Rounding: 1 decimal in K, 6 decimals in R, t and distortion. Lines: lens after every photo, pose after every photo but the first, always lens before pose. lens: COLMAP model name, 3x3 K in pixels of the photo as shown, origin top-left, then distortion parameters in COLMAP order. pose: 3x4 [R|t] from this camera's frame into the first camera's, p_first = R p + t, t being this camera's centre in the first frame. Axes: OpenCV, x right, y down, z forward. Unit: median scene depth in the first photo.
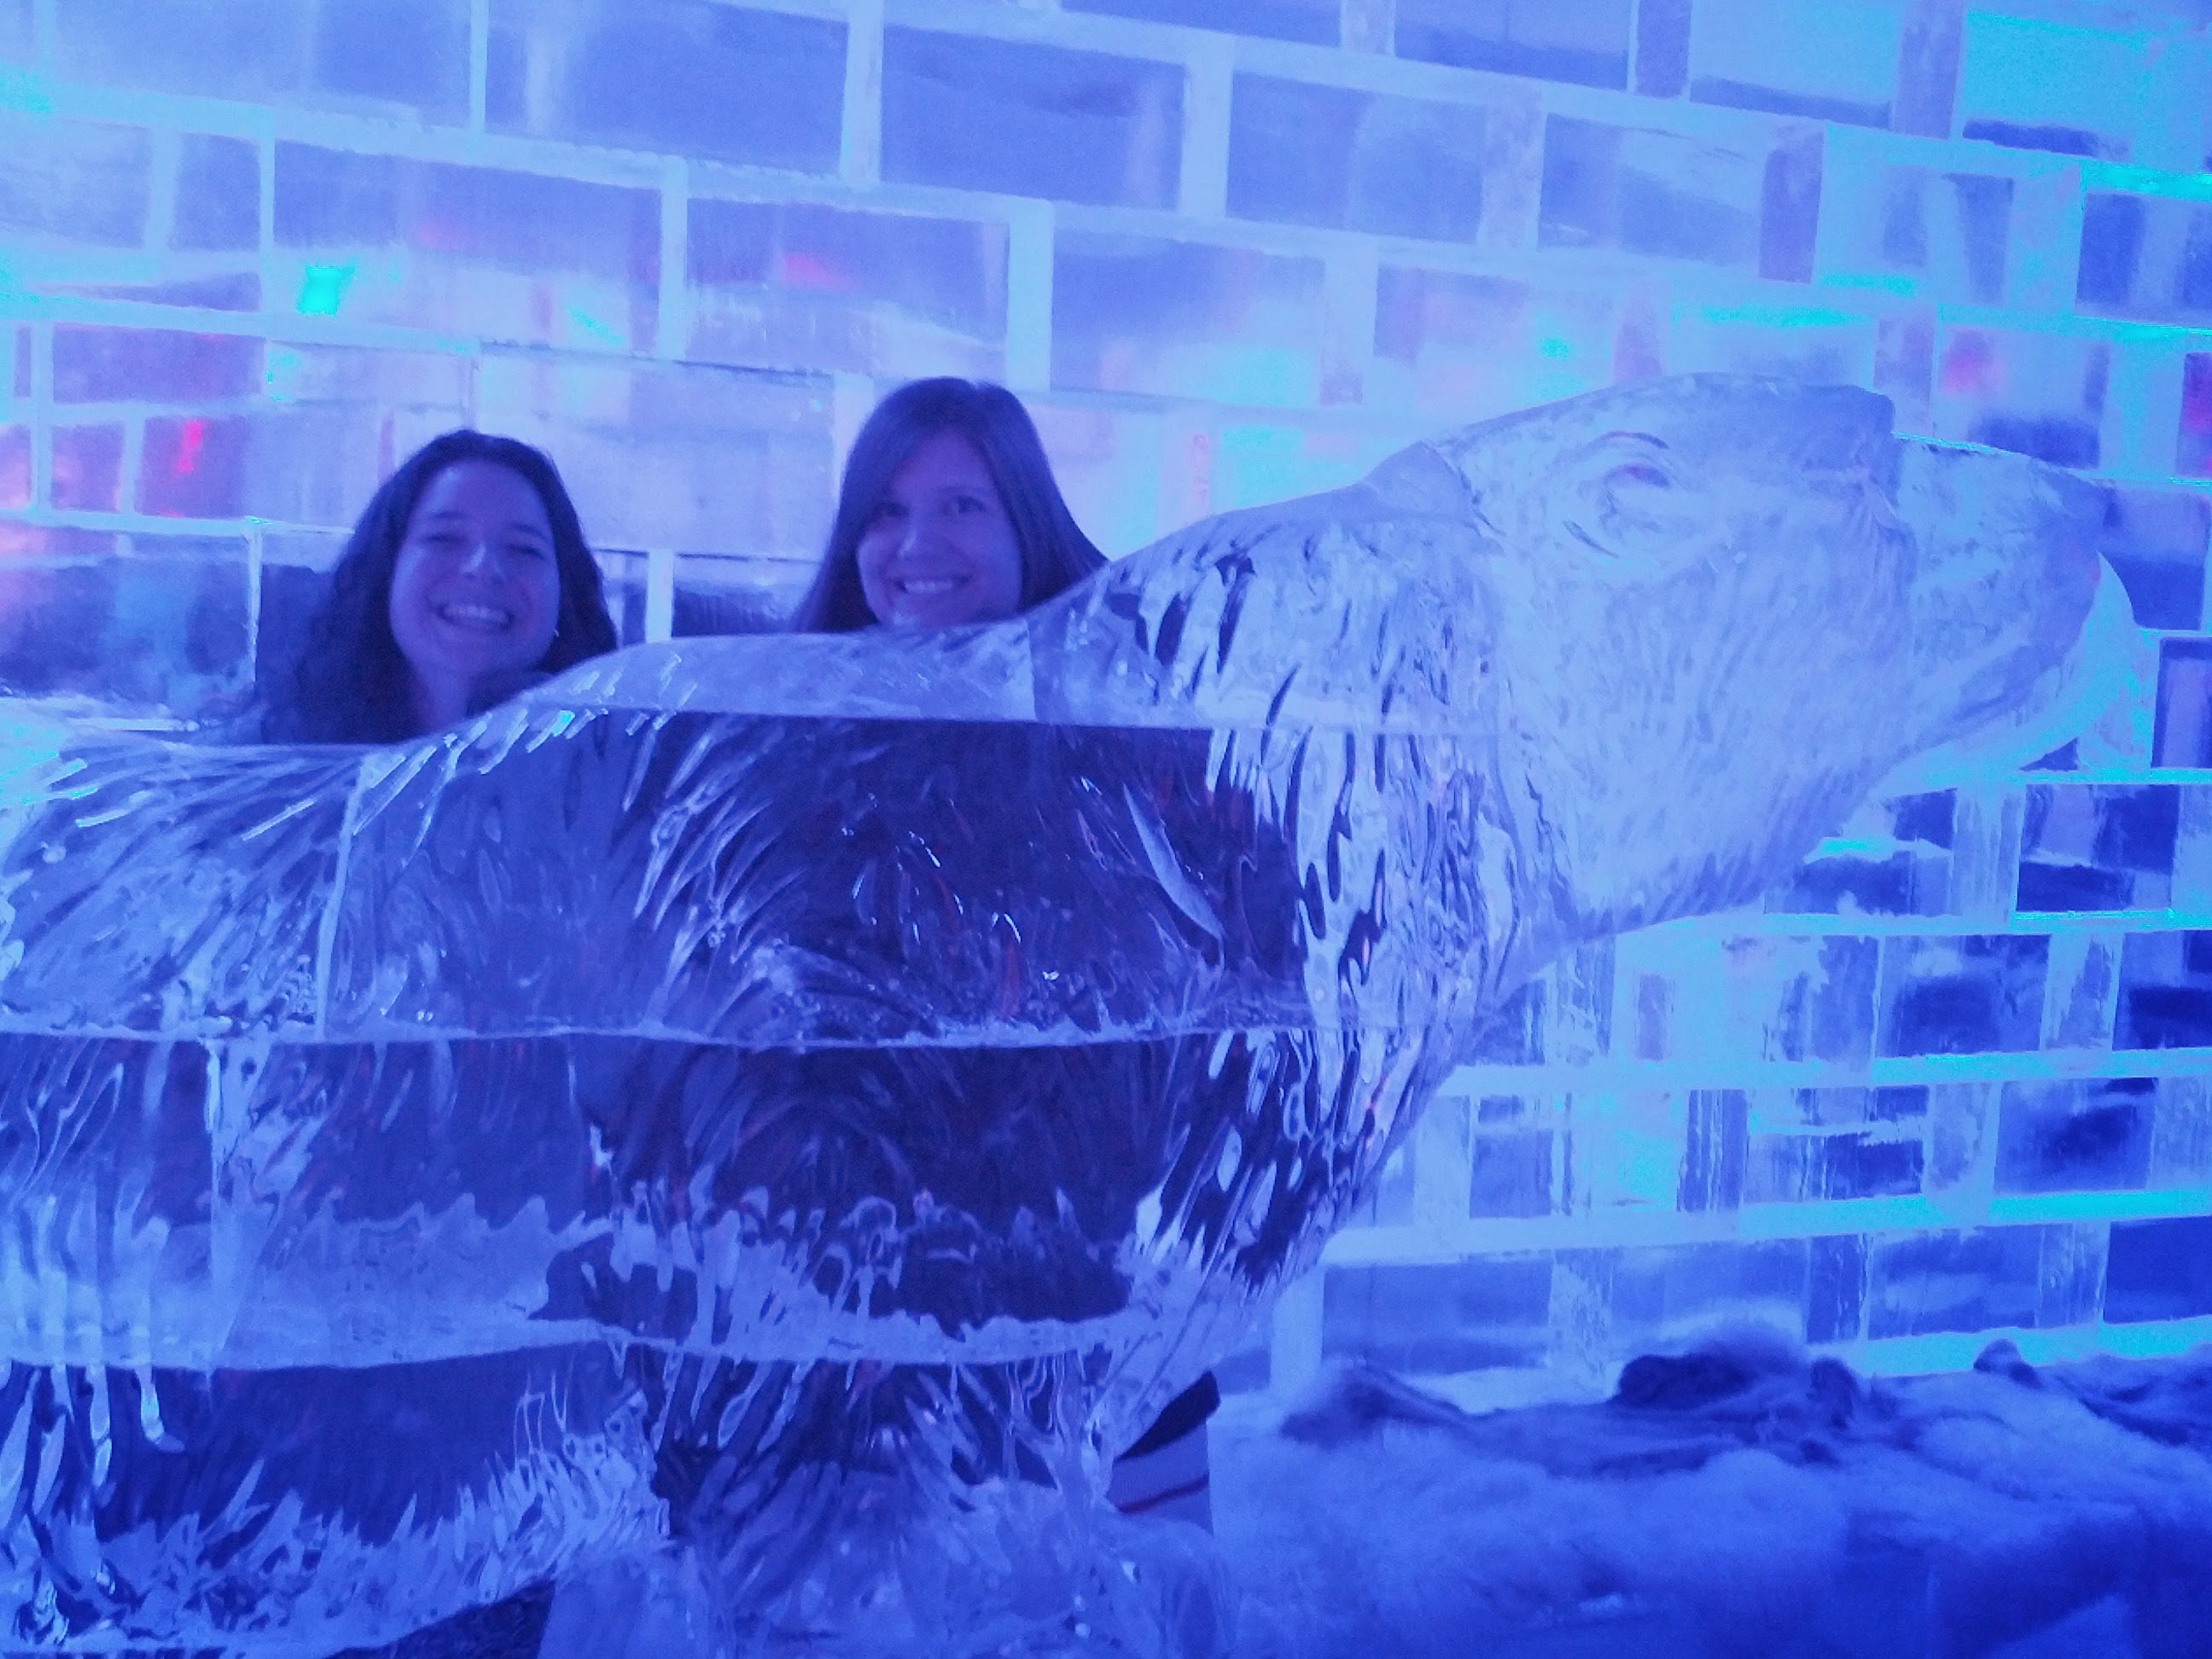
lens RADIAL K [[2149.5, 0, 1106.0], [0, 2149.5, 829.5], [0, 0, 1]] dist [-0.003992, 0.001308]
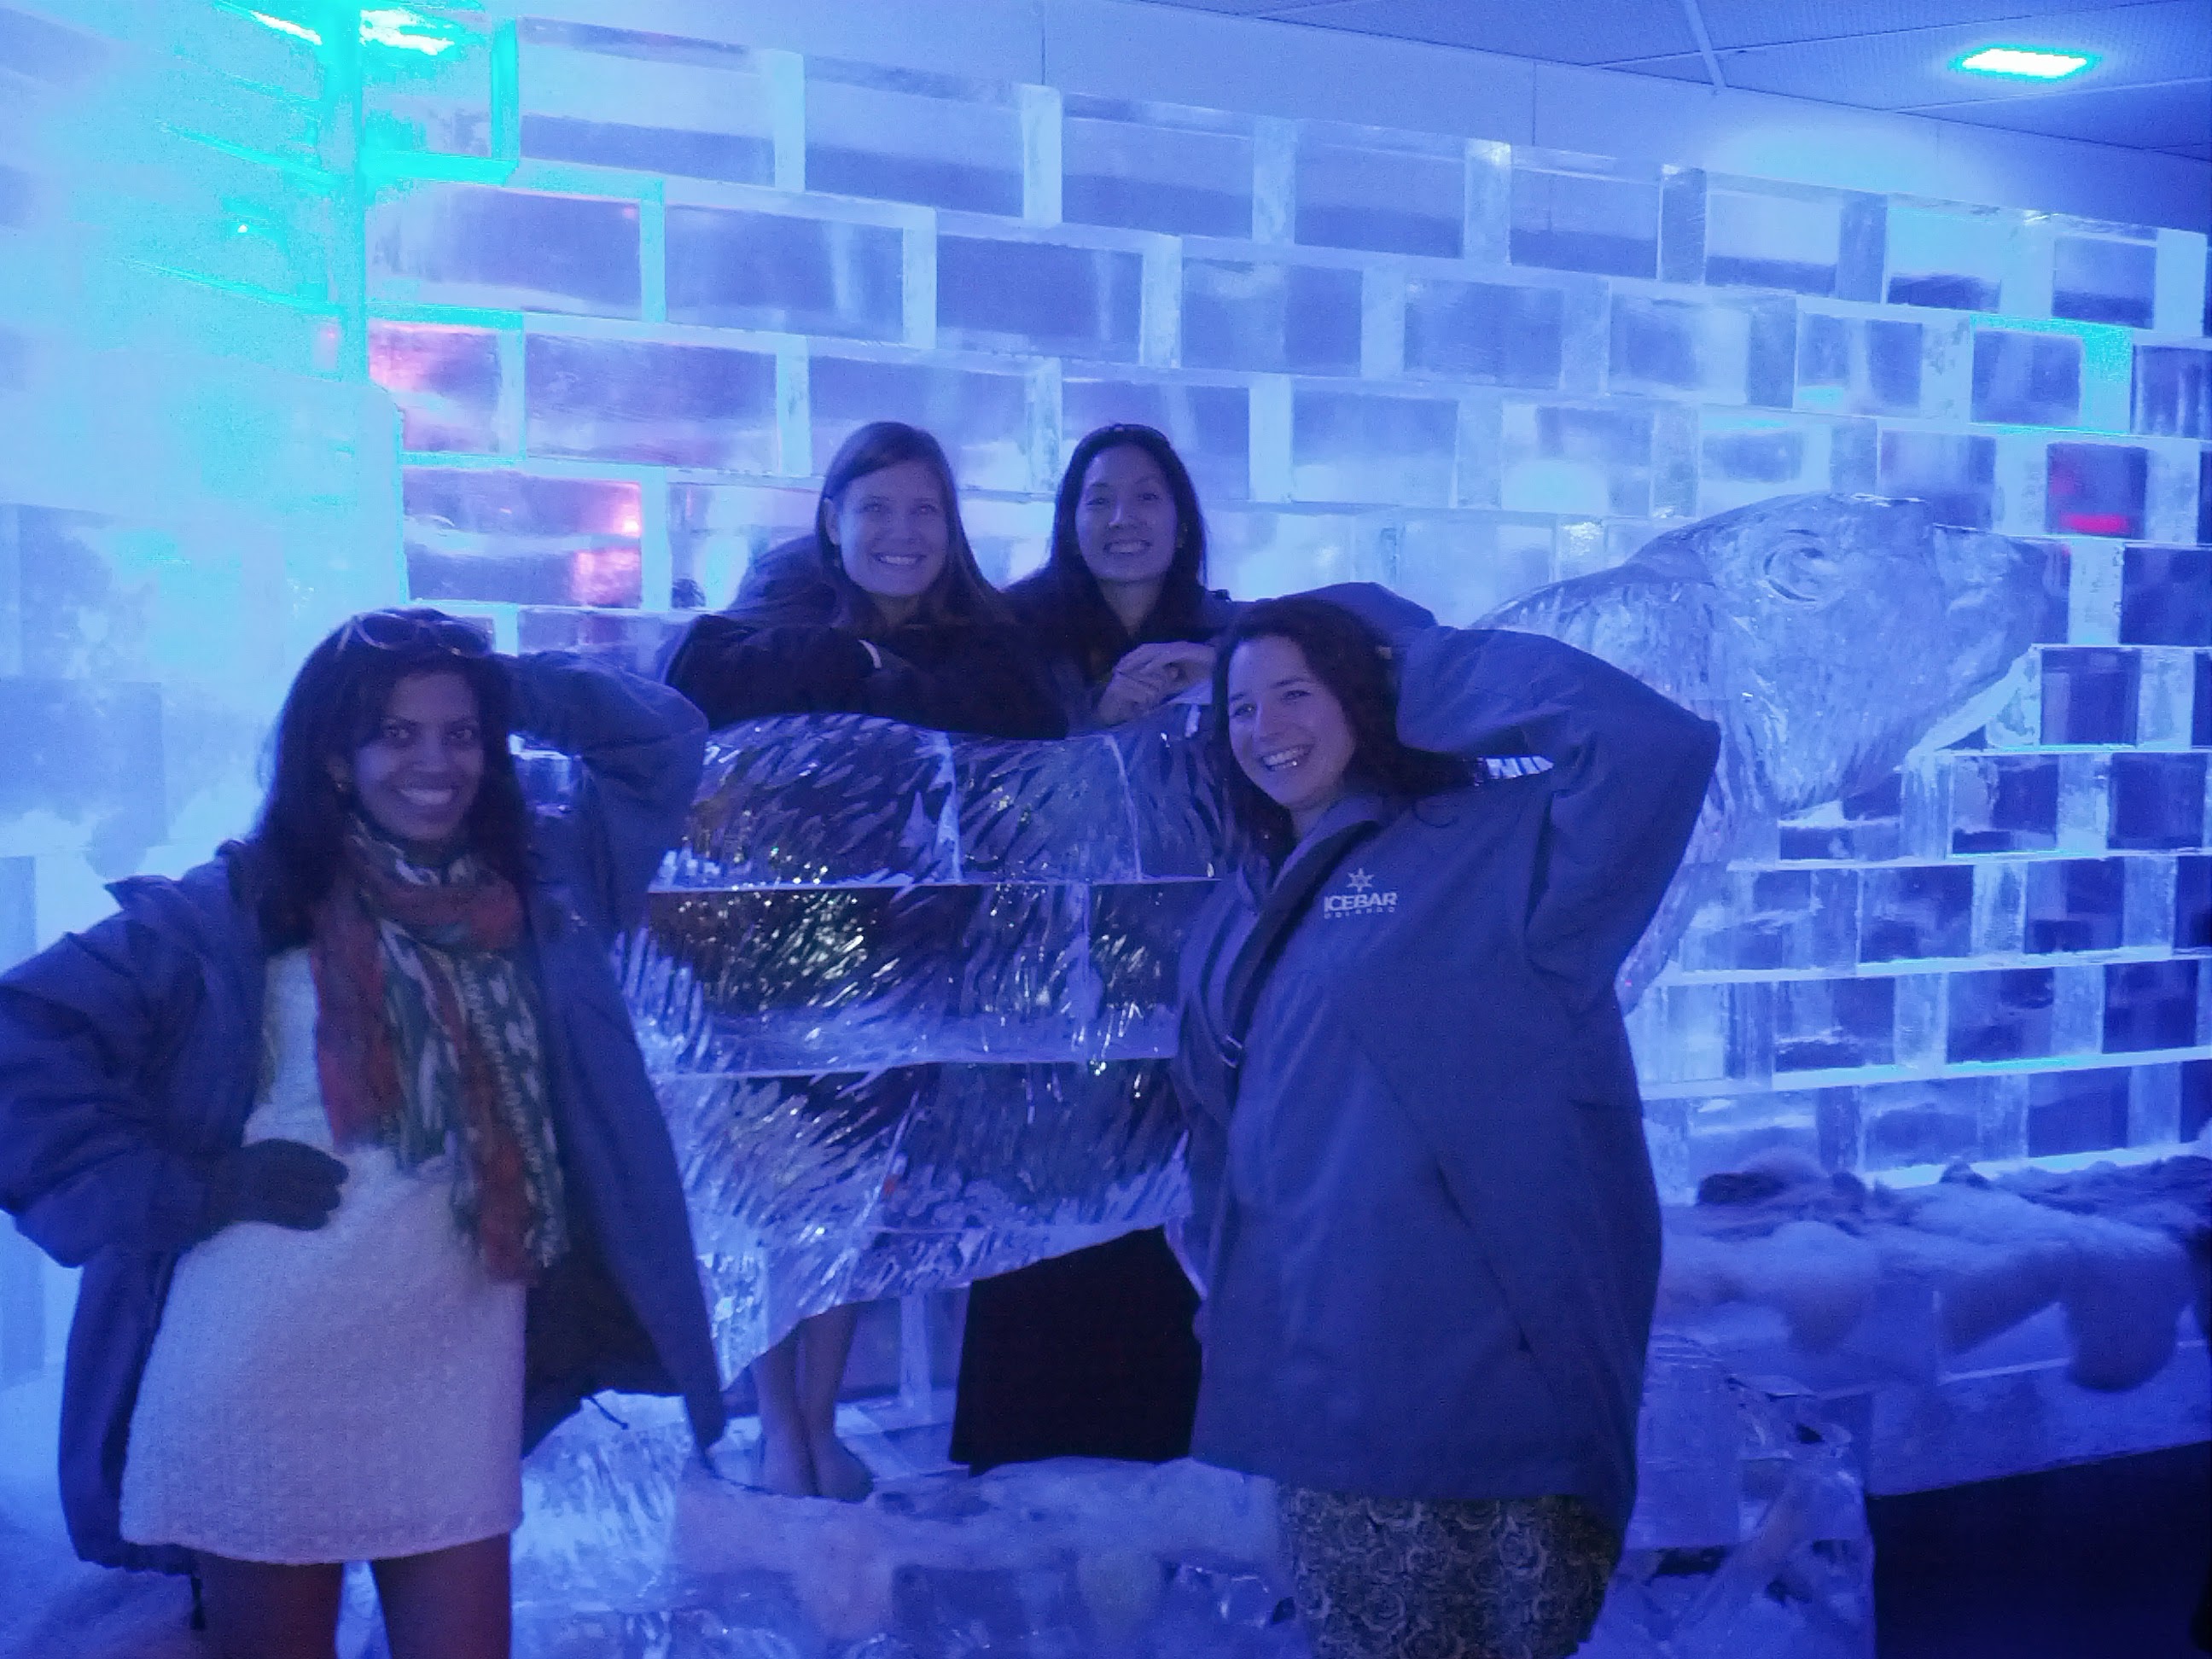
lens RADIAL K [[2149.5, 0, 1106.0], [0, 2149.5, 829.5], [0, 0, 1]] dist [-0.003992, 0.001308]
pose [[0.996891, -0.040331, 0.067691, -0.227393], [0.042519, 0.998608, -0.031207, 0.048456], [-0.066338, 0.033988, 0.997218, -0.368123]]
